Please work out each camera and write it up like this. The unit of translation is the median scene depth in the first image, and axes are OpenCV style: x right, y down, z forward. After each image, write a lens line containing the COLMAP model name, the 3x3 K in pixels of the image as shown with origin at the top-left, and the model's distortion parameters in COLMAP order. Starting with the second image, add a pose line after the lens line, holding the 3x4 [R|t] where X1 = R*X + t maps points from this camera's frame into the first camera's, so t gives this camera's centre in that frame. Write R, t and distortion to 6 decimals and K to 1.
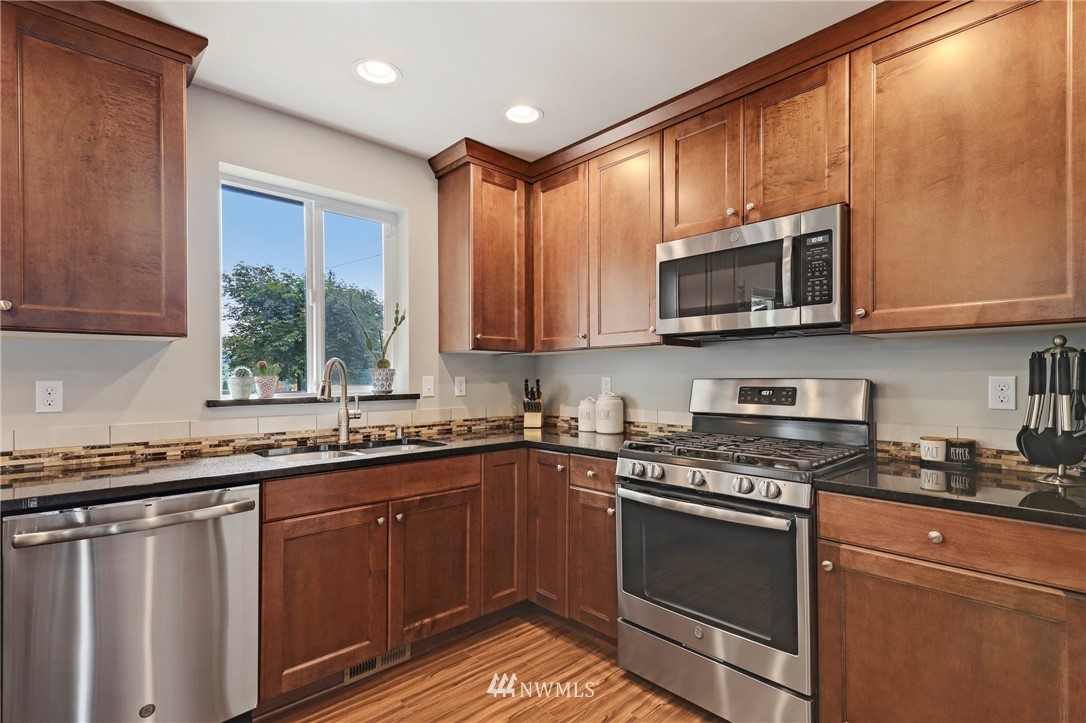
lens RADIAL K [[523.6, 0, 546.2], [0, 523.6, 374.2], [0, 0, 1]] dist [0.015768, -0.001205]
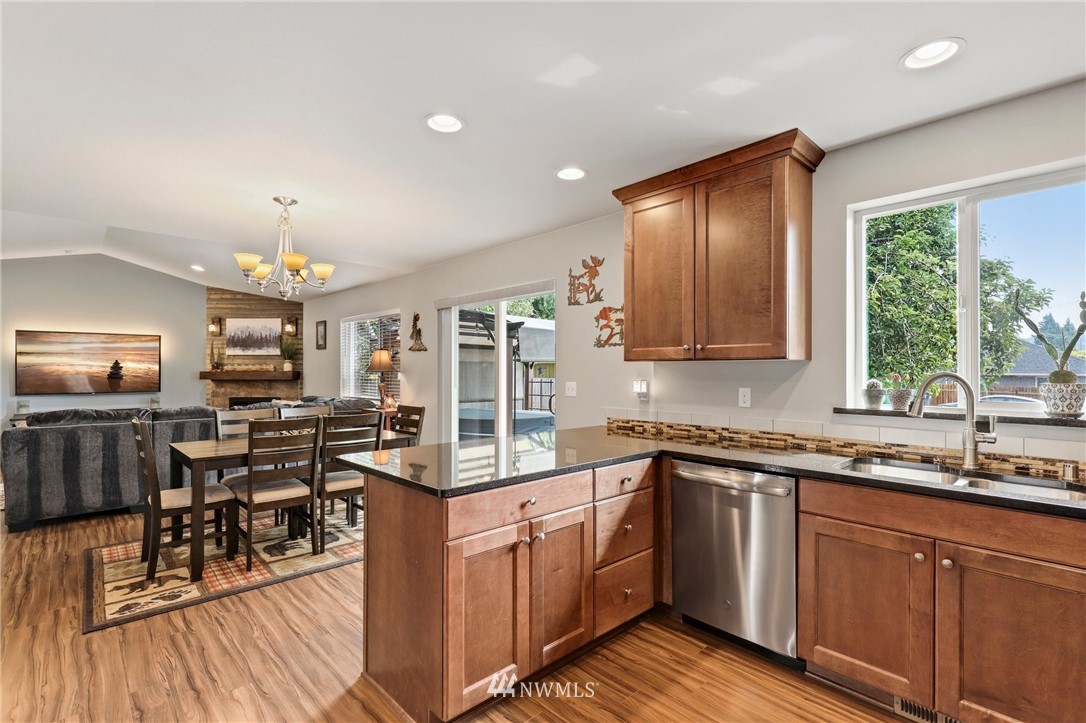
lens RADIAL K [[502.4, 0, 547.3], [0, 502.4, 369.5], [0, 0, 1]] dist [0.010817, -0.001497]
pose [[0.005545, 0.003096, -0.999980, 0.532012], [0.000790, 0.999995, 0.003101, -0.043327], [0.999984, -0.000807, 0.005542, 0.346349]]
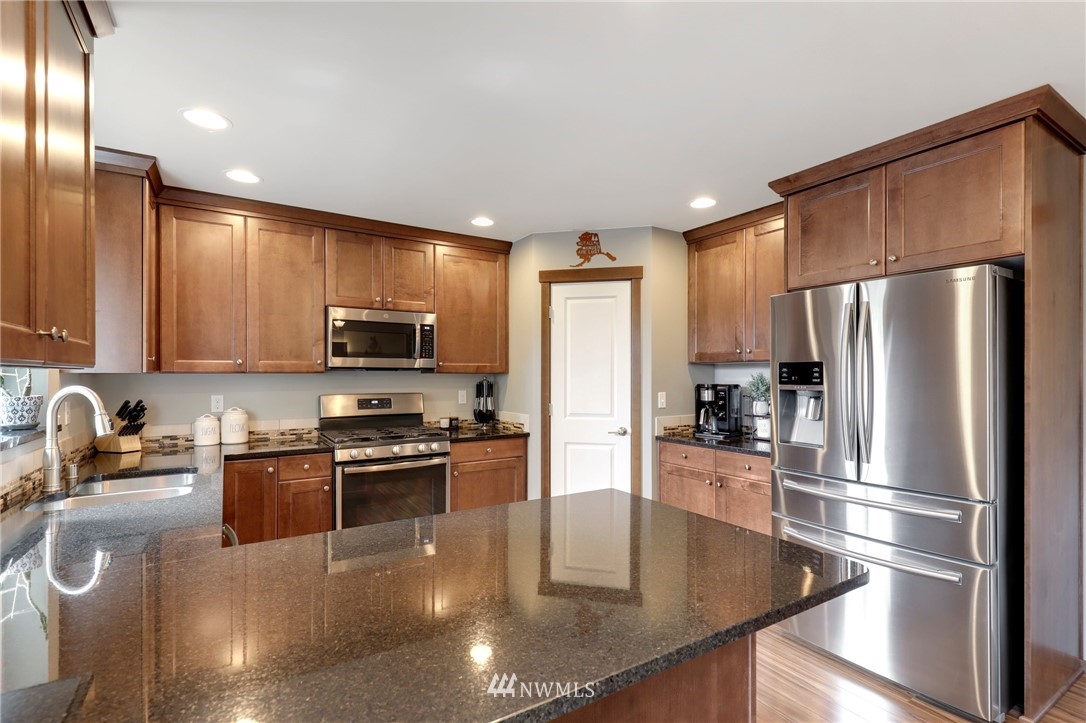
lens RADIAL K [[502.4, 0, 547.3], [0, 502.4, 369.5], [0, 0, 1]] dist [0.010817, -0.001497]
pose [[0.179561, 0.013231, 0.983658, -1.193350], [-0.003706, 0.999912, -0.012773, -0.056406], [-0.983740, -0.001352, 0.179594, 0.144656]]
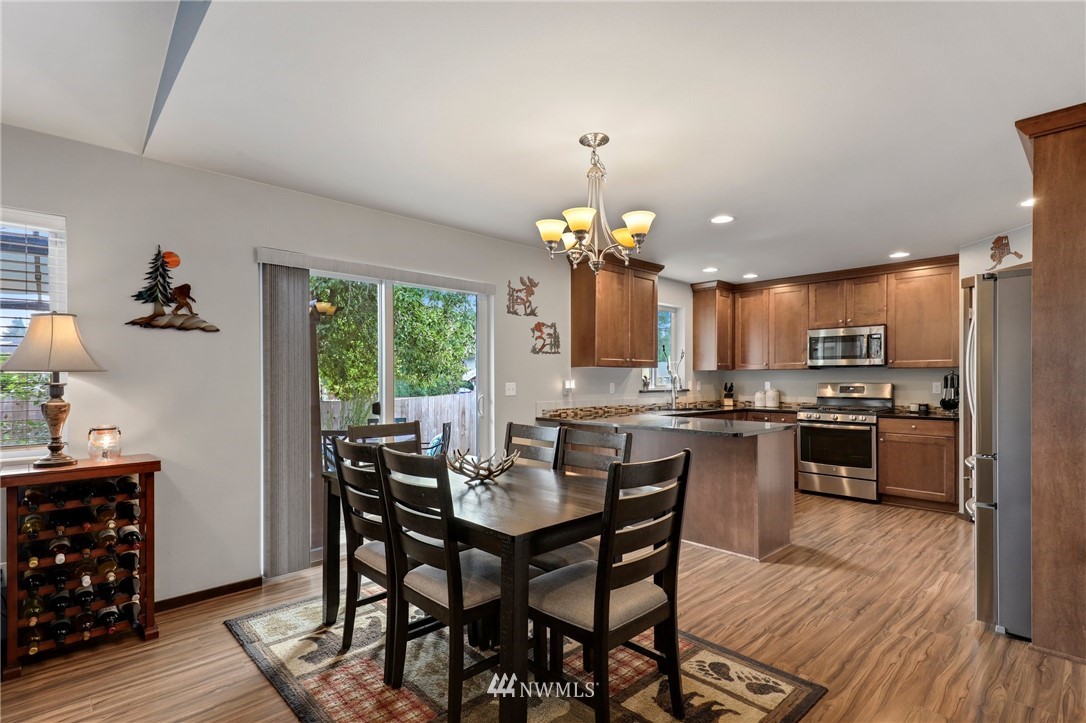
lens RADIAL K [[533.0, 0, 545.8], [0, 533.0, 377.6], [0, 0, 1]] dist [0.024692, -0.001356]
pose [[0.999906, 0.004286, 0.013030, -1.198757], [-0.004291, 0.999991, 0.000345, -0.013856], [-0.013028, -0.000401, 0.999915, -1.739337]]
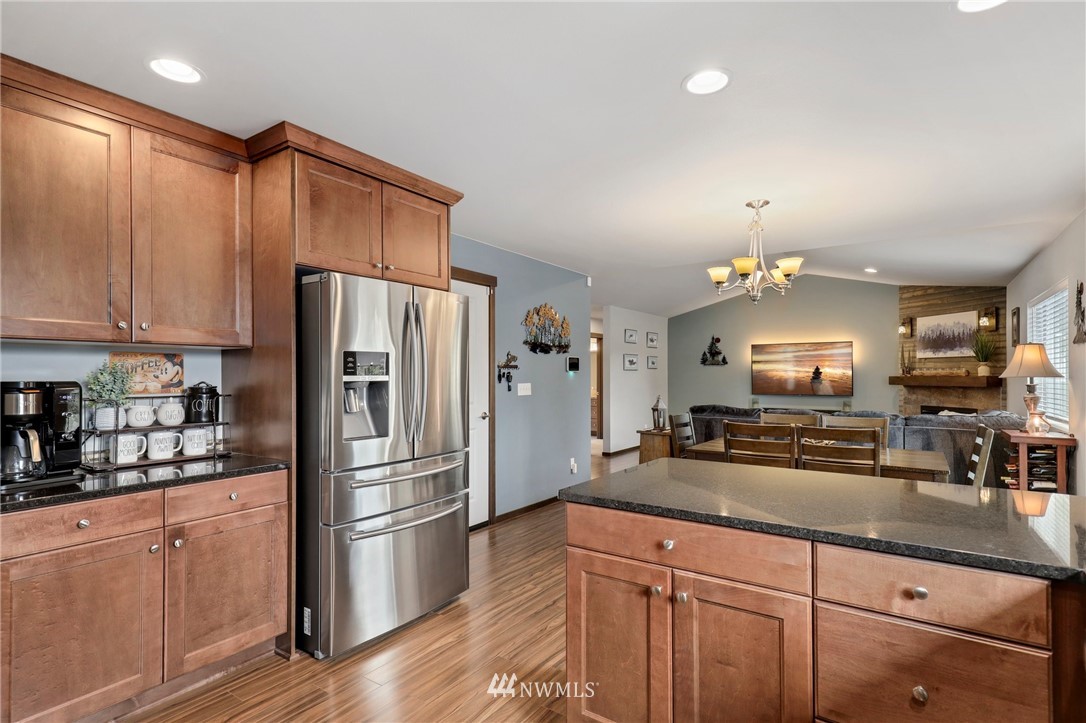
lens RADIAL K [[530.4, 0, 546.6], [0, 530.4, 372.7], [0, 0, 1]] dist [0.034796, -0.013807]
pose [[-0.977144, 0.003208, -0.212555, -0.062430], [0.004370, 0.999978, -0.004996, -0.036734], [0.212534, -0.005811, -0.977136, 1.023265]]
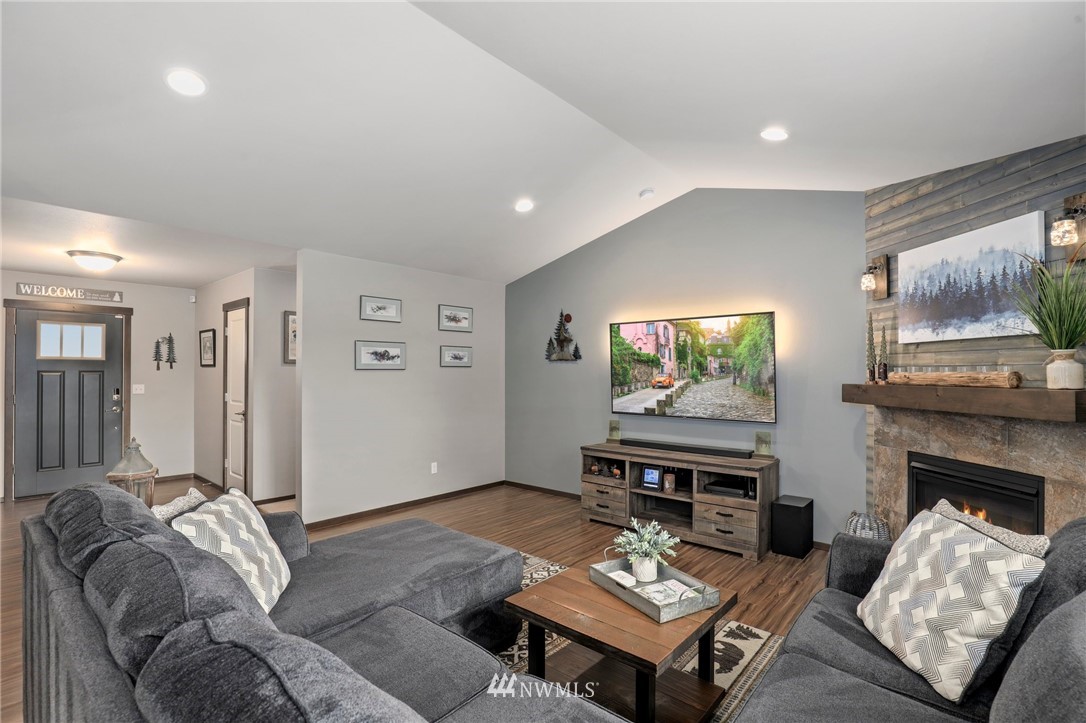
lens RADIAL K [[498.2, 0, 552.4], [0, 498.2, 366.7], [0, 0, 1]] dist [-0.019455, -0.000431]
pose [[-0.992936, 0.001191, -0.118642, -2.183081], [0.002780, 0.999909, -0.013225, -0.058123], [0.118616, -0.013461, -0.992849, -0.740788]]
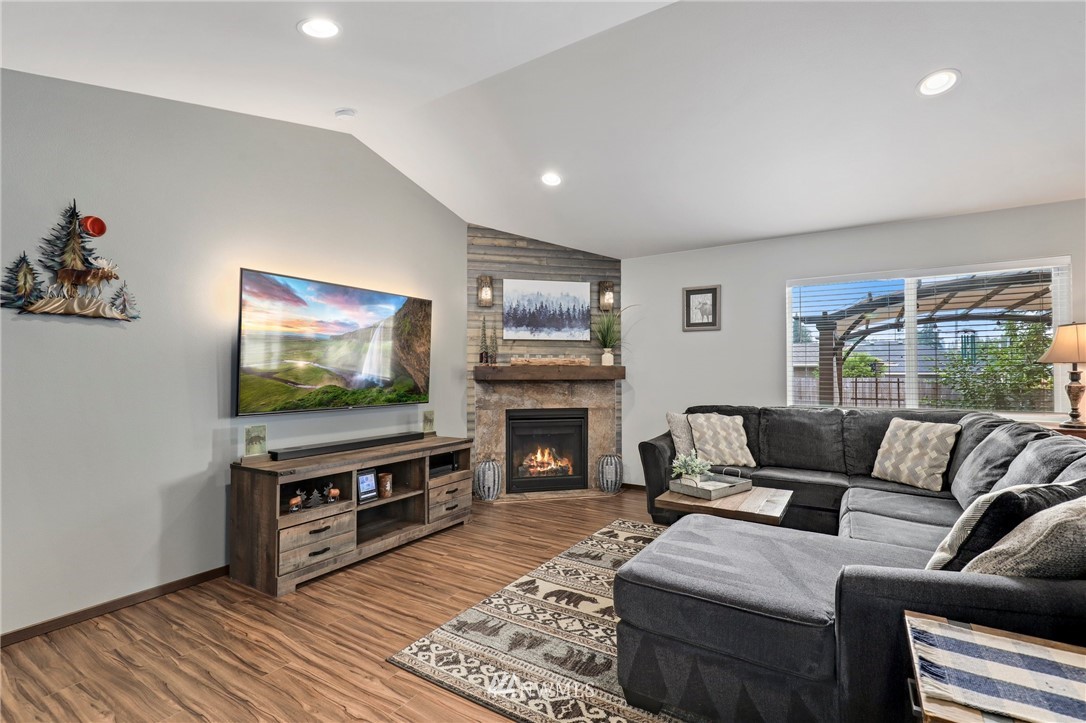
lens RADIAL K [[488.6, 0, 545.4], [0, 488.6, 365.3], [0, 0, 1]] dist [0.022567, -0.013694]
pose [[0.251584, -0.009896, -0.967785, -1.160394], [-0.000279, 0.999947, -0.010298, 0.000669], [0.967835, 0.002860, 0.251568, -2.552373]]
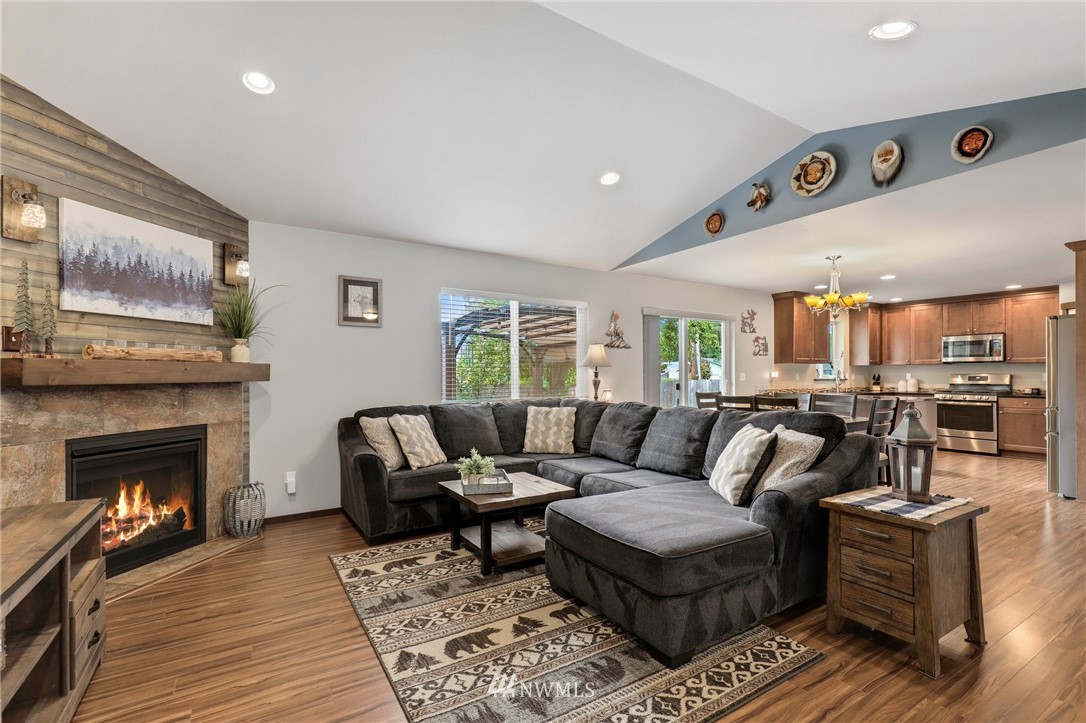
lens RADIAL K [[493.5, 0, 544.1], [0, 493.5, 371.4], [0, 0, 1]] dist [0.011532, -0.003700]
pose [[0.981535, 0.002210, -0.191272, -2.009545], [-0.002840, 0.999991, -0.003018, 0.011084], [0.191263, 0.003505, 0.981532, -3.173812]]
